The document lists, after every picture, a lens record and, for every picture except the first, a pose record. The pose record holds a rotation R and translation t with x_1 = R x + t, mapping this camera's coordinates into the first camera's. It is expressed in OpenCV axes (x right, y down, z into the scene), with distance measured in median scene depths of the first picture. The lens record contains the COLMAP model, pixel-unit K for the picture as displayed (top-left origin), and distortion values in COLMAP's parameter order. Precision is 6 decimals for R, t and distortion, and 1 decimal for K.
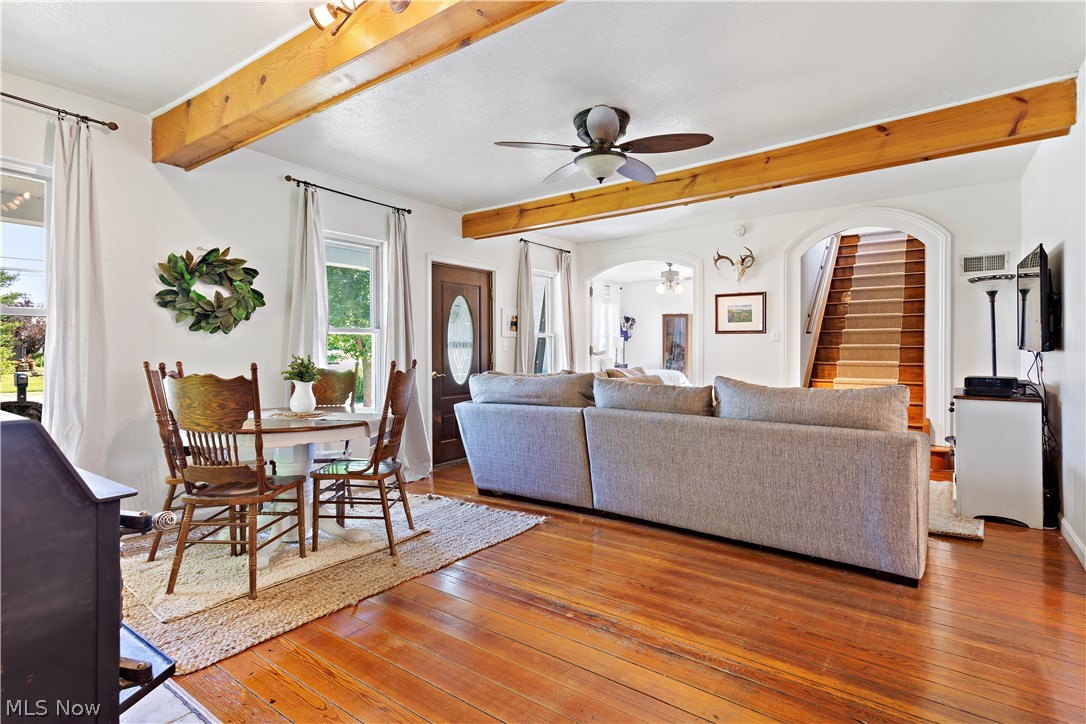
lens RADIAL K [[518.8, 0, 556.0], [0, 518.8, 339.8], [0, 0, 1]] dist [-0.002367, -0.002202]
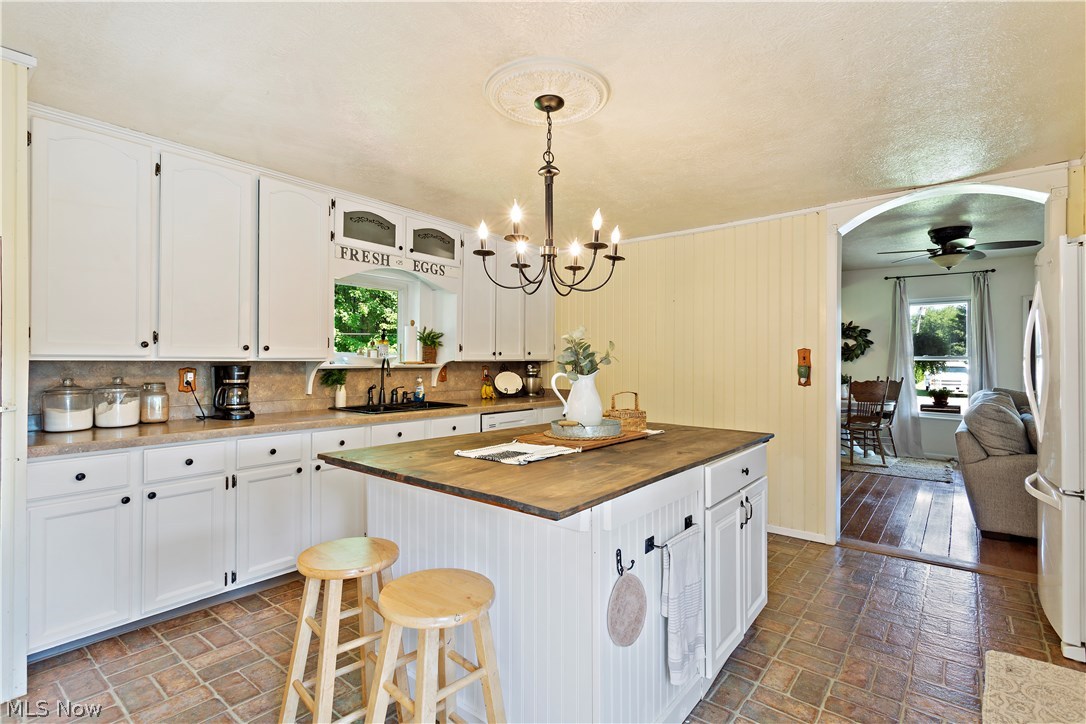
lens RADIAL K [[518.8, 0, 559.6], [0, 518.8, 363.7], [0, 0, 1]] dist [-0.002367, -0.002202]
pose [[-0.040099, 0.008131, -0.999163, 1.606059], [0.011408, 0.999905, 0.007679, -0.036509], [0.999131, -0.011091, -0.040188, -0.123352]]
